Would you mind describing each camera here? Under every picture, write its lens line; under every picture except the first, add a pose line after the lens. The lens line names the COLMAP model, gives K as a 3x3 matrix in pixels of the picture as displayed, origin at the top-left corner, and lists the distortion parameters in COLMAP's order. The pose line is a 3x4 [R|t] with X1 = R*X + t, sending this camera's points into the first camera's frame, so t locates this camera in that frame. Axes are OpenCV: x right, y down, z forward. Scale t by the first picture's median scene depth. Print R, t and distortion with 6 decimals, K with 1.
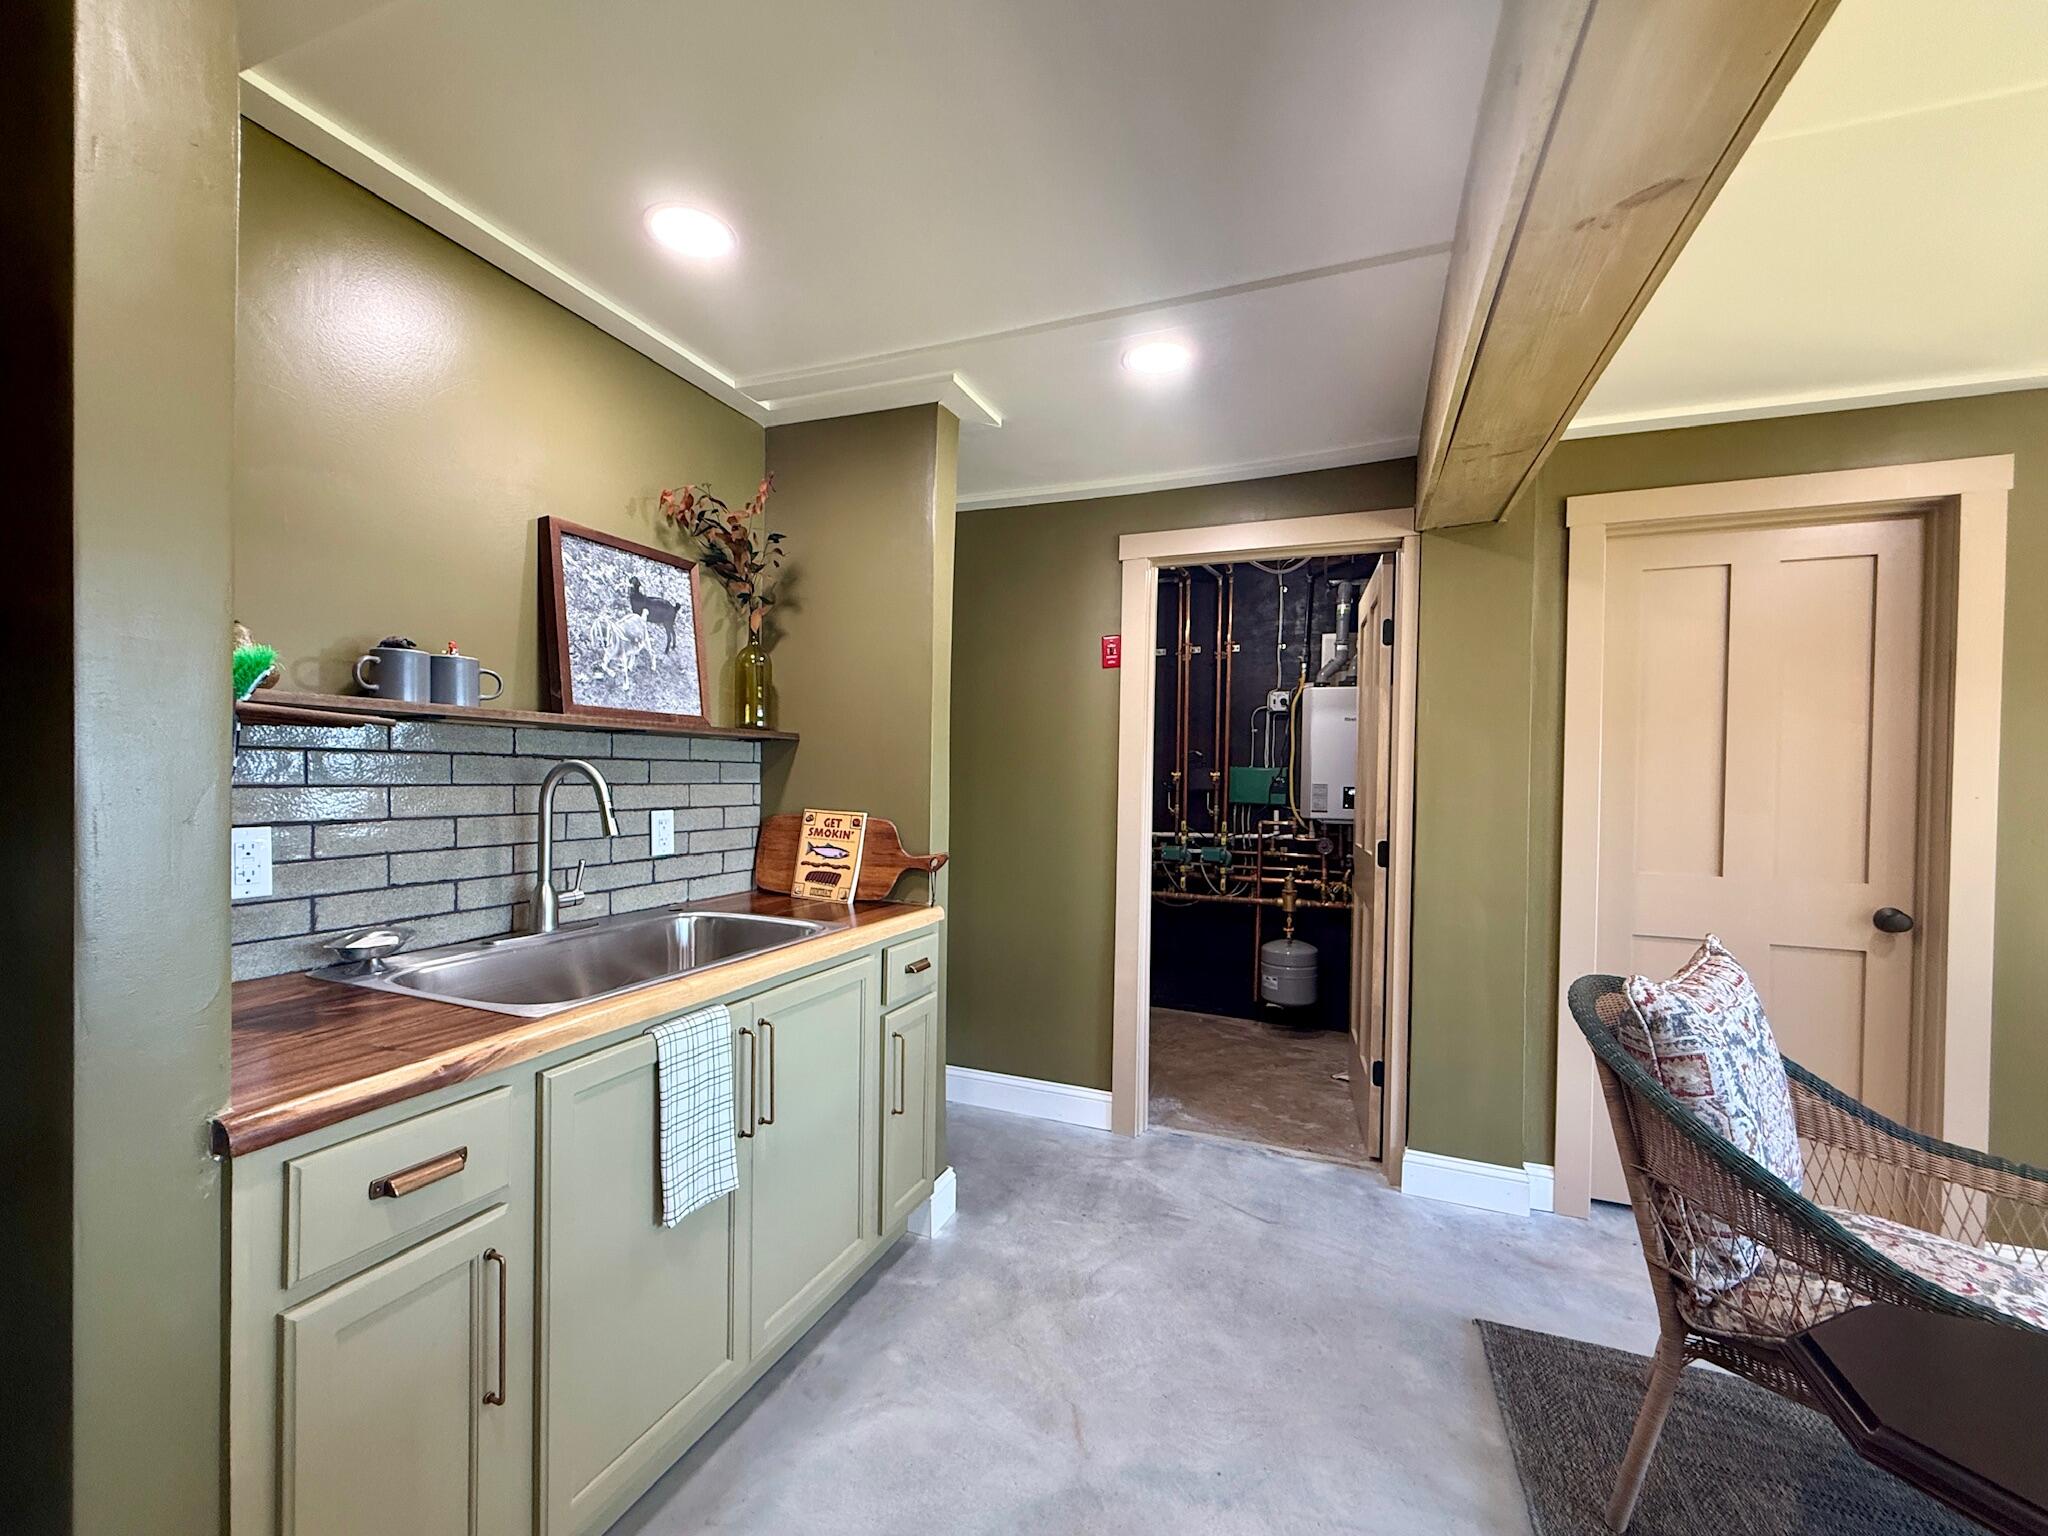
lens RADIAL K [[823.7, 0, 1031.4], [0, 823.7, 776.1], [0, 0, 1]] dist [0.001294, 0.000516]
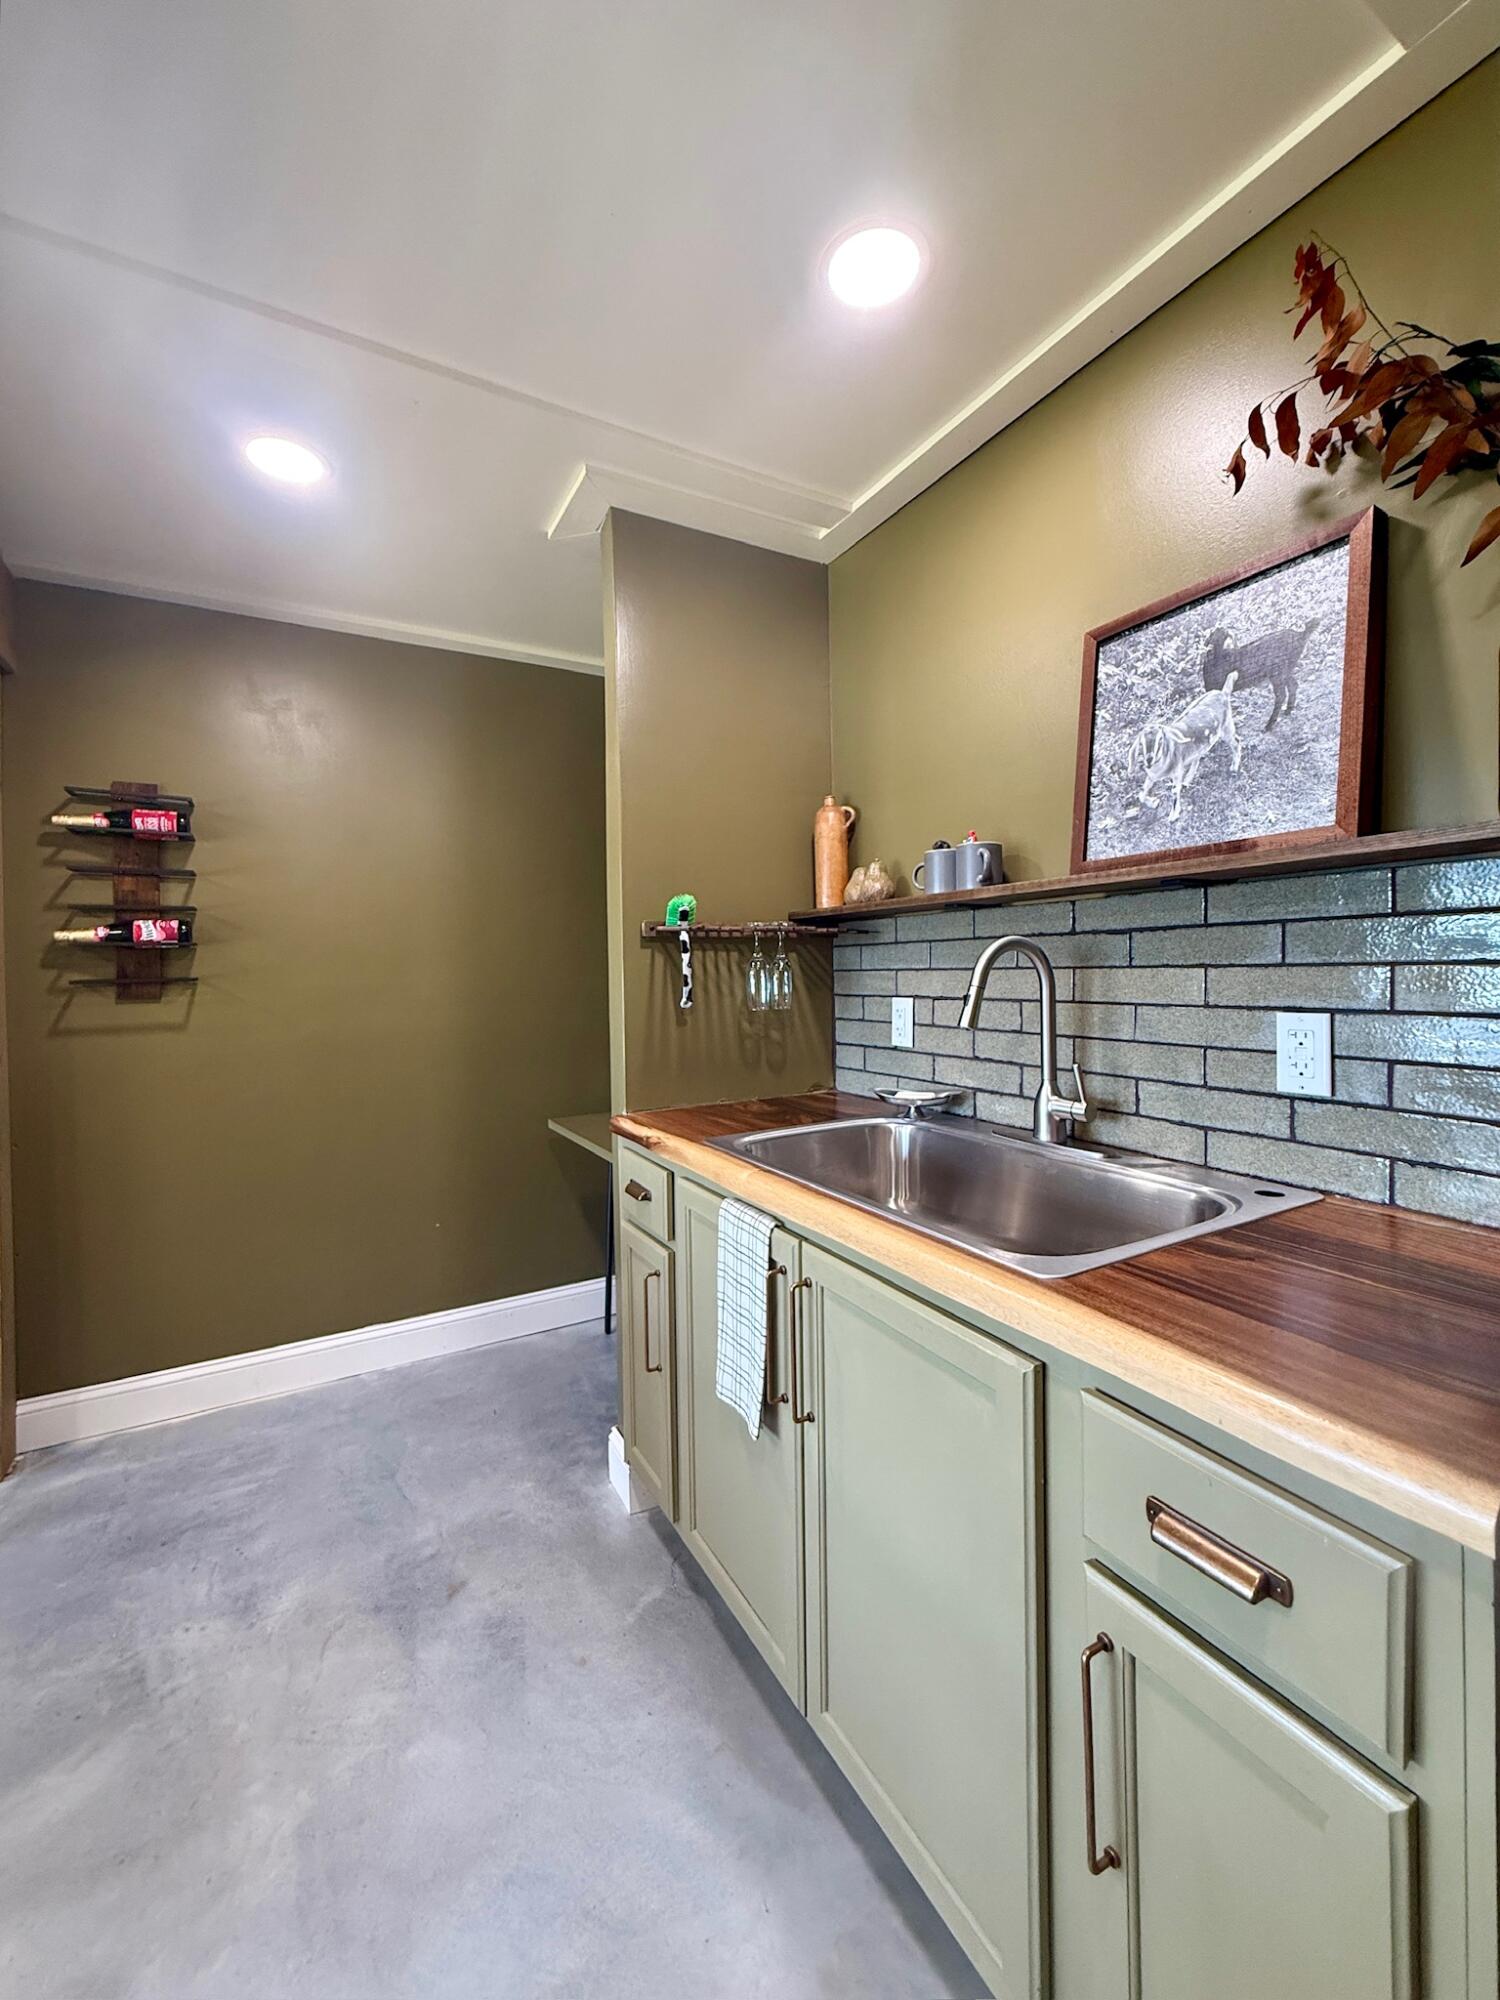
lens RADIAL K [[804.4, 0, 758.1], [0, 804.4, 983.8], [0, 0, 1]] dist [0.001294, 0.000516]
pose [[-0.625934, -0.002536, -0.779872, 0.255152], [-0.004377, 0.999990, 0.000262, 0.031590], [0.779863, 0.003578, -0.625939, 1.380356]]
